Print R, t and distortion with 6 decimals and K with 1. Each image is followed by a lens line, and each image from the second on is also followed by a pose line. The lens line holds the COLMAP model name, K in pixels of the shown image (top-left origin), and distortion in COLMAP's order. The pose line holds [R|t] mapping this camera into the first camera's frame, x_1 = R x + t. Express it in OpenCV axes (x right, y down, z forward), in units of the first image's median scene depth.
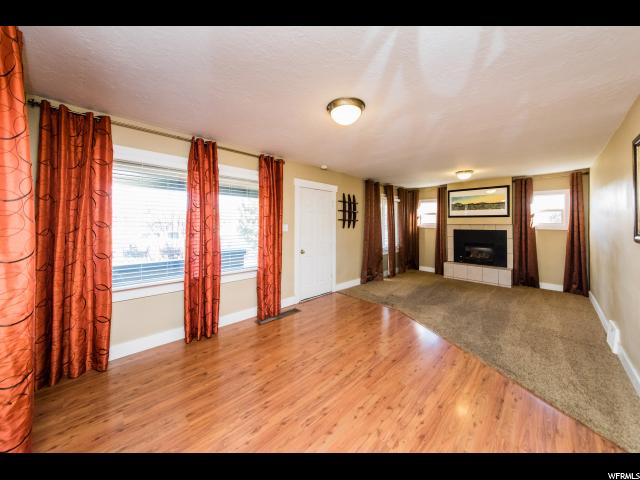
lens RADIAL K [[228.6, 0, 327.8], [0, 228.6, 221.1], [0, 0, 1]] dist [0.001643, 0.000133]
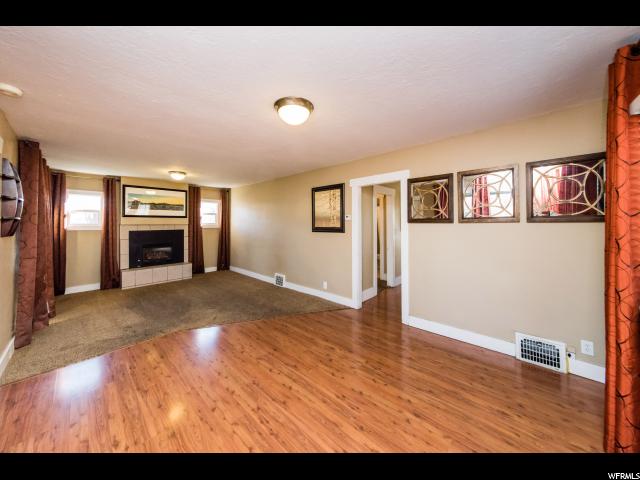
lens RADIAL K [[221.2, 0, 319.9], [0, 221.2, 217.5], [0, 0, 1]] dist [-0.000572, -0.000018]
pose [[-0.021942, 0.021778, 0.999522, -0.335204], [-0.003599, 0.999755, -0.021862, 0.002143], [-0.999753, -0.004077, -0.021858, 0.350459]]
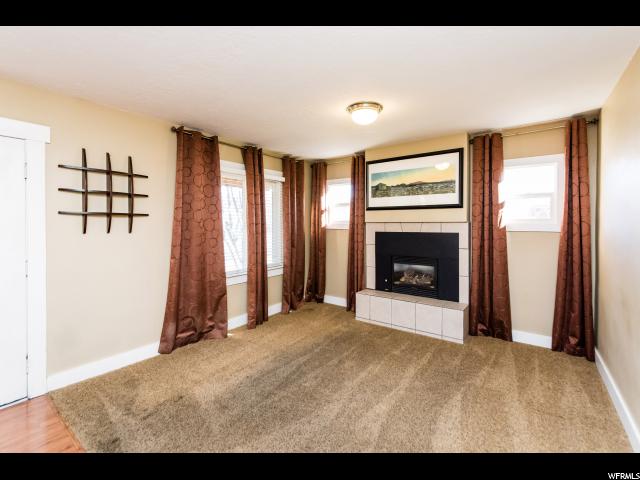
lens RADIAL K [[282.3, 0, 320.0], [0, 282.3, 226.1], [0, 0, 1]] dist [0.000151, -0.000240]
pose [[0.991837, -0.008670, 0.127216, 0.378736], [0.005950, 0.999746, 0.021748, 0.008021], [-0.127372, -0.020813, 0.991637, 0.388429]]
